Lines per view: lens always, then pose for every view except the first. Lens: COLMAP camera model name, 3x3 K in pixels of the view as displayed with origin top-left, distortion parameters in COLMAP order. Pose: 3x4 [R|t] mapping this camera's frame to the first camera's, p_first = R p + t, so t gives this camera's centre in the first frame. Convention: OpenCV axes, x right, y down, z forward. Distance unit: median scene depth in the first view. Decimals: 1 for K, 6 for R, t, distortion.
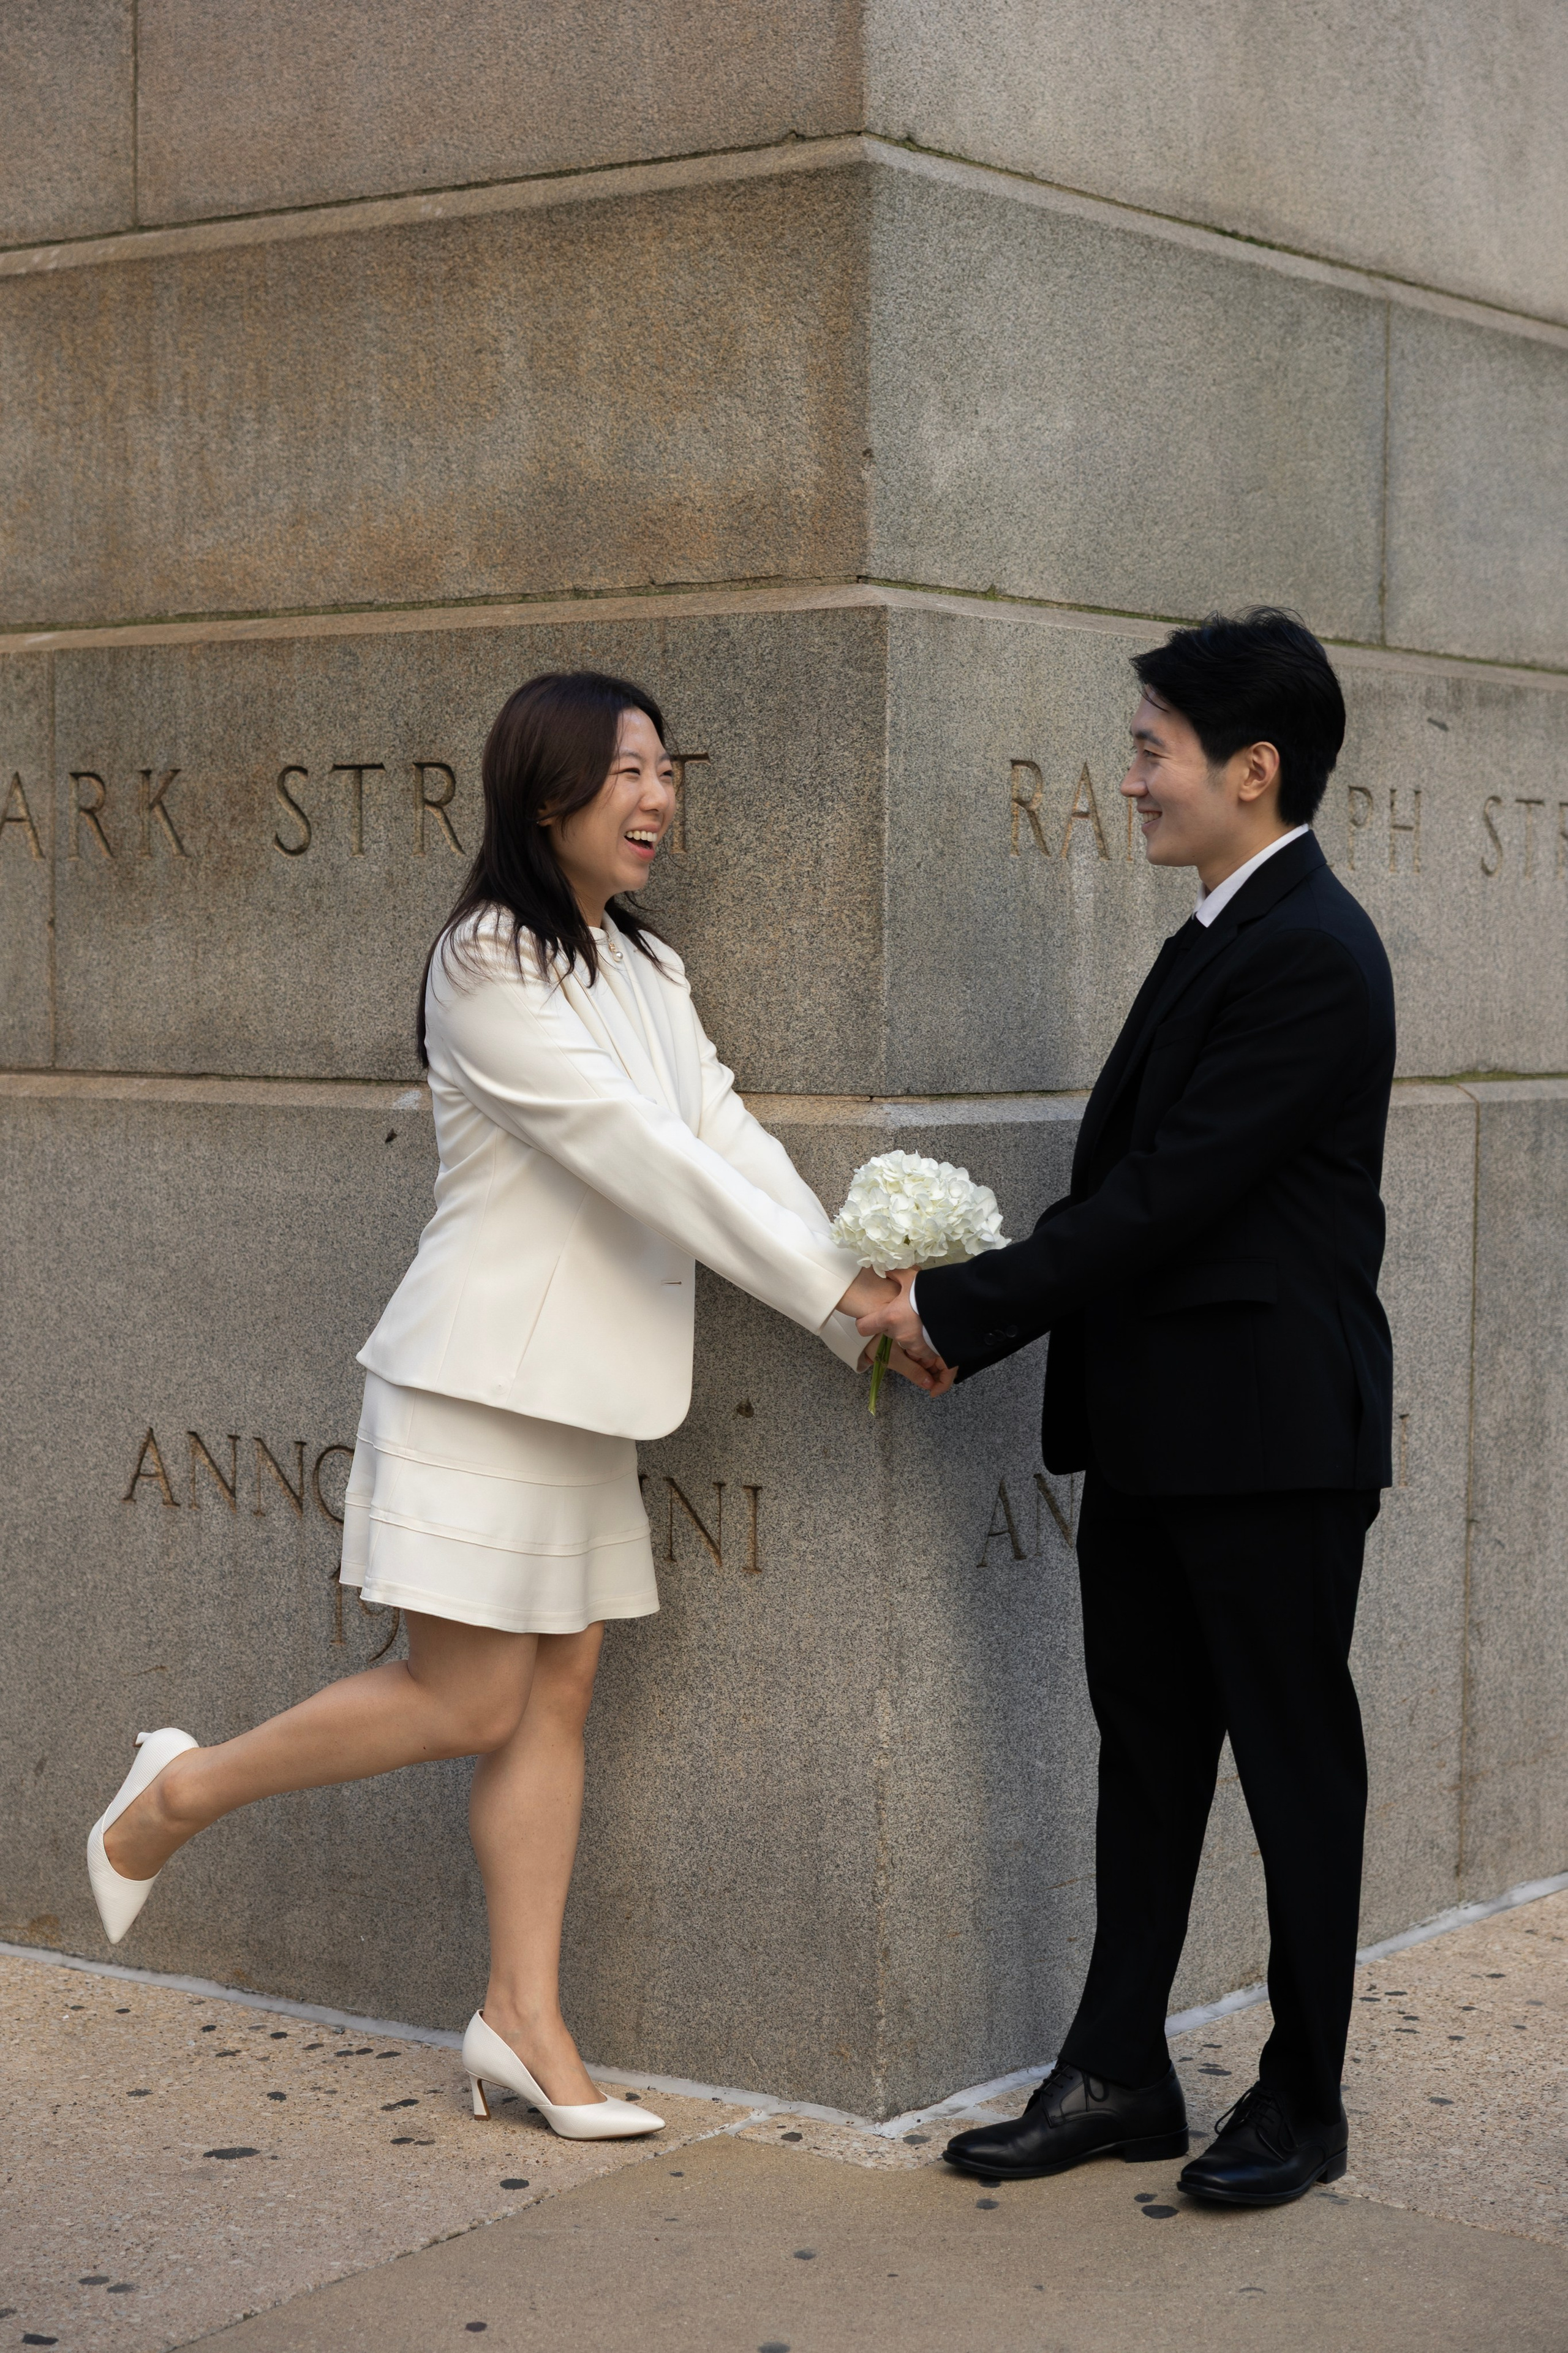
lens RADIAL K [[4154.3, 0, 783.2], [0, 4154.3, 1176.8], [0, 0, 1]] dist [0.036827, 0.000000]
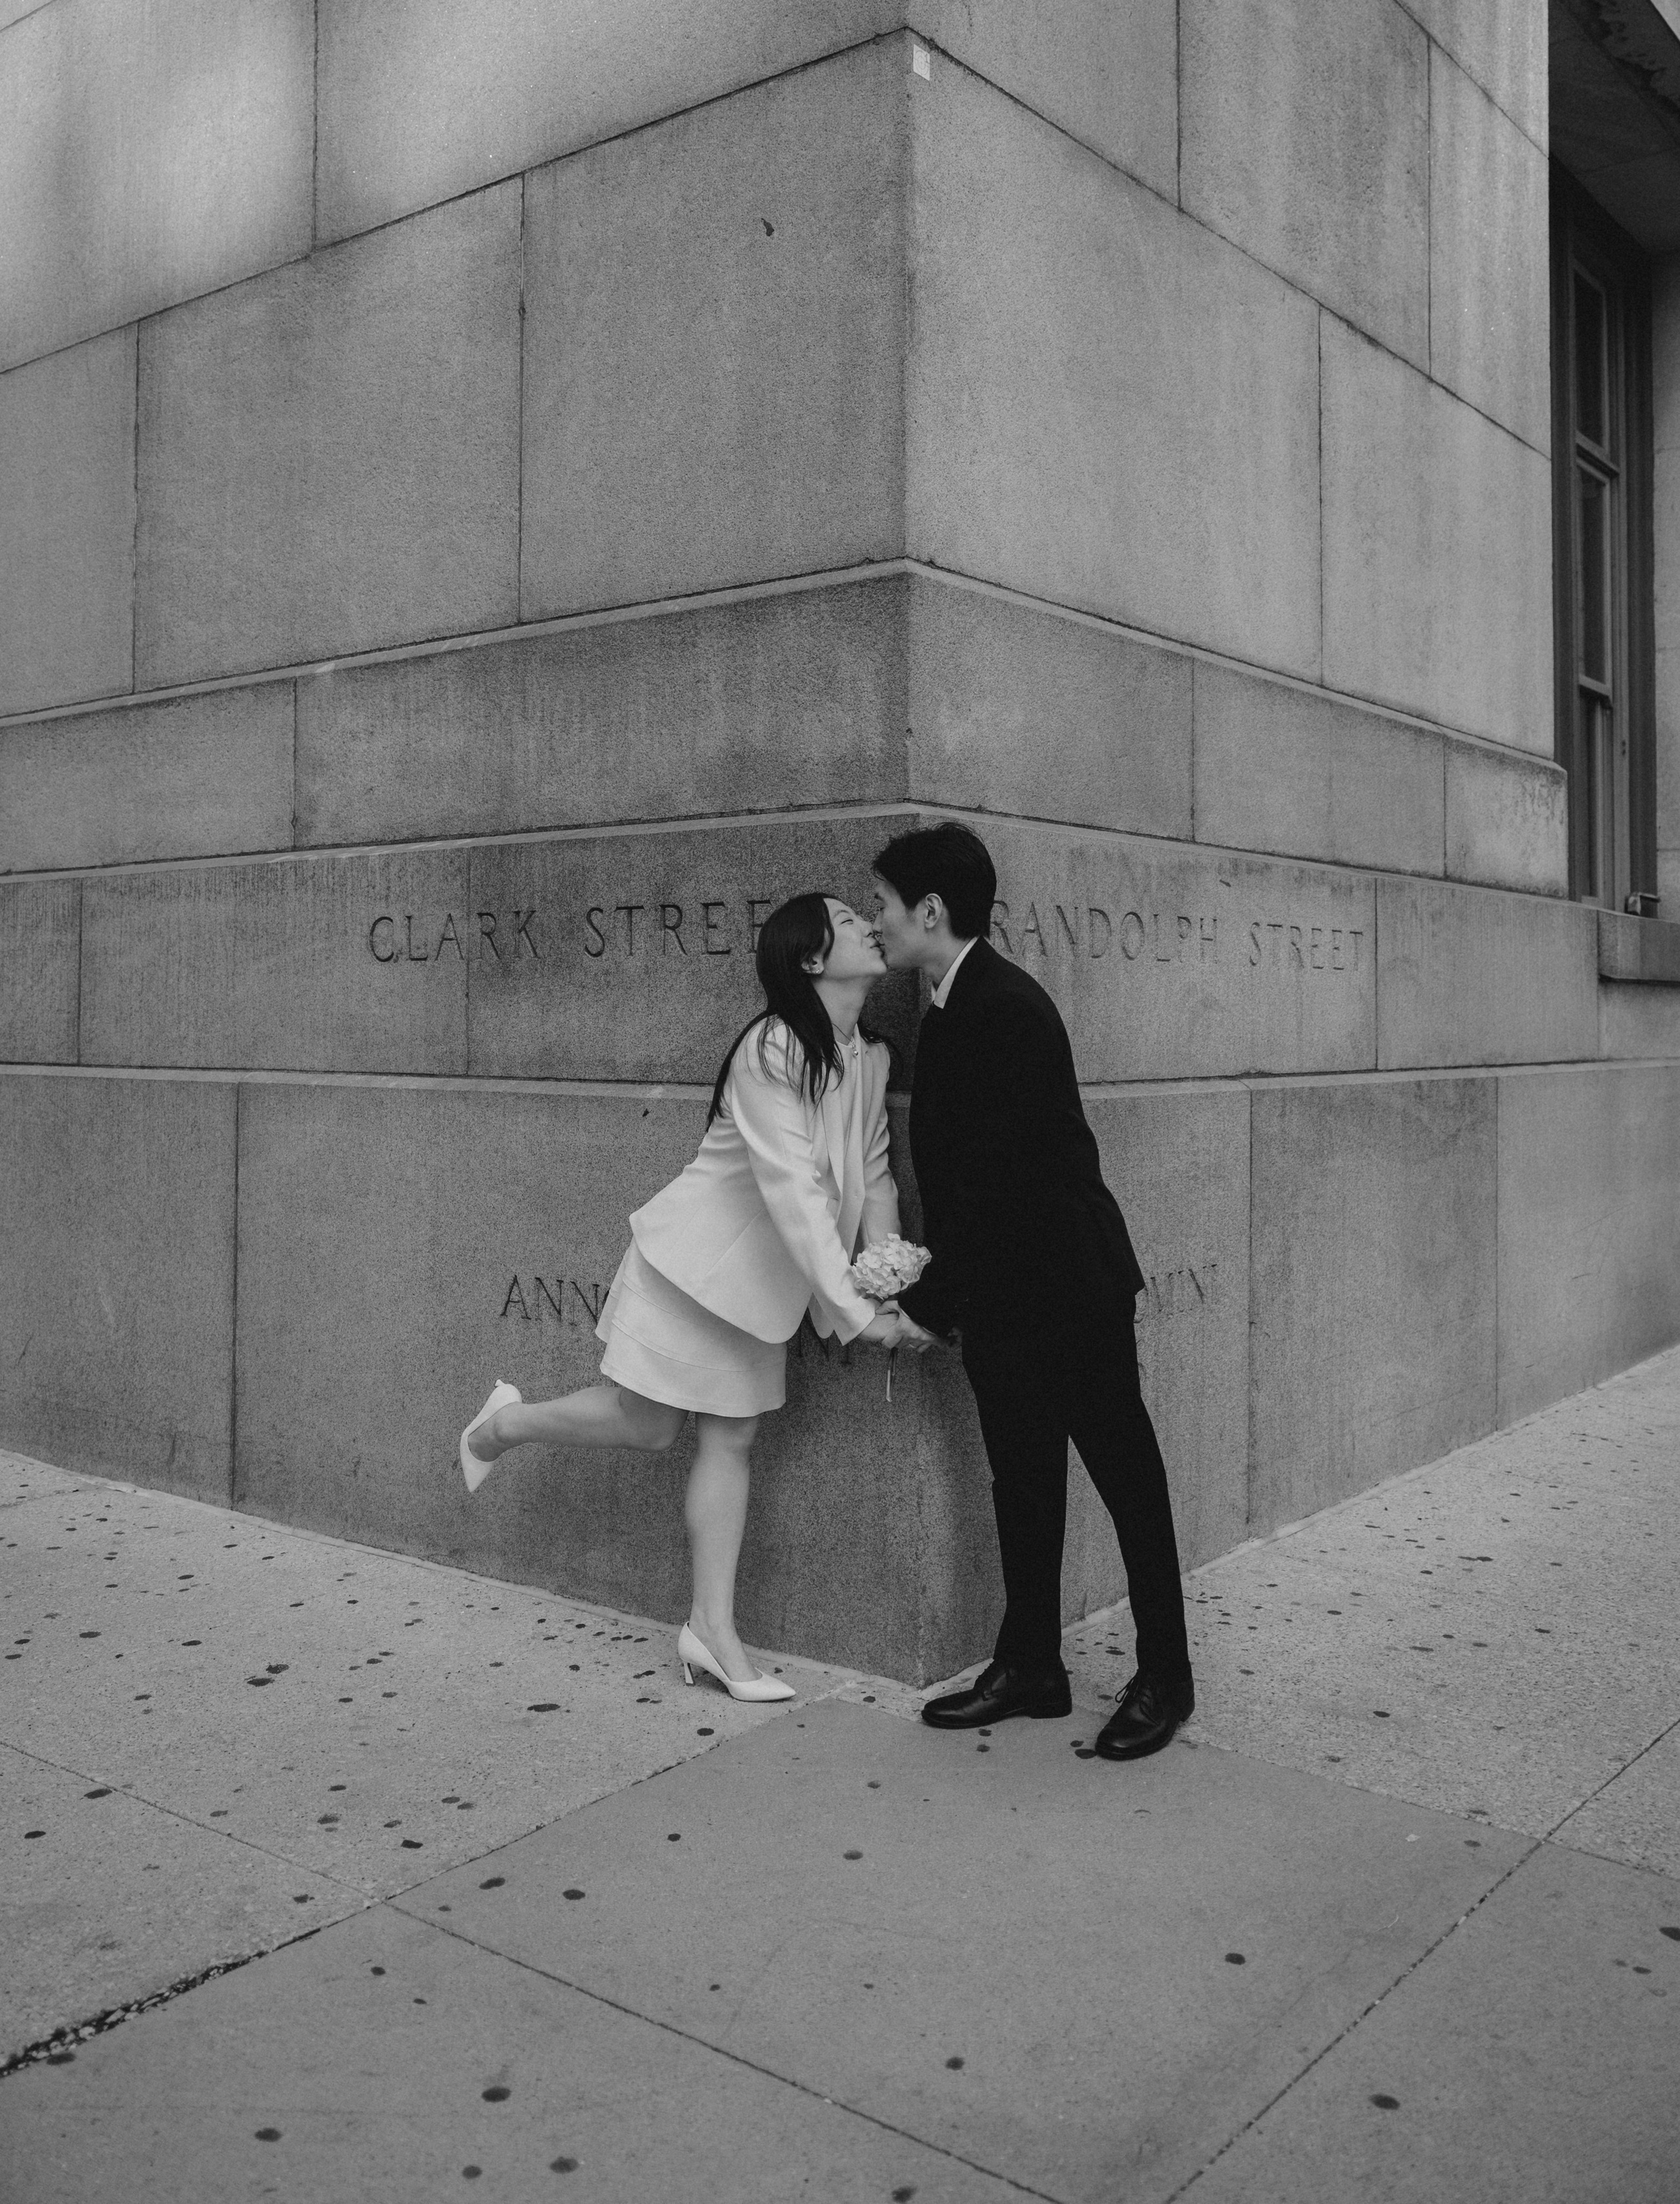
lens RADIAL K [[1962.7, 0, 849.0], [0, 1962.7, 965.1], [0, 0, 1]] dist [-0.004669, 0.005693]
pose [[0.999759, -0.005419, -0.021273, 0.011118], [0.003752, 0.996975, -0.077629, -0.007090], [0.021629, 0.077530, 0.996755, 0.152279]]
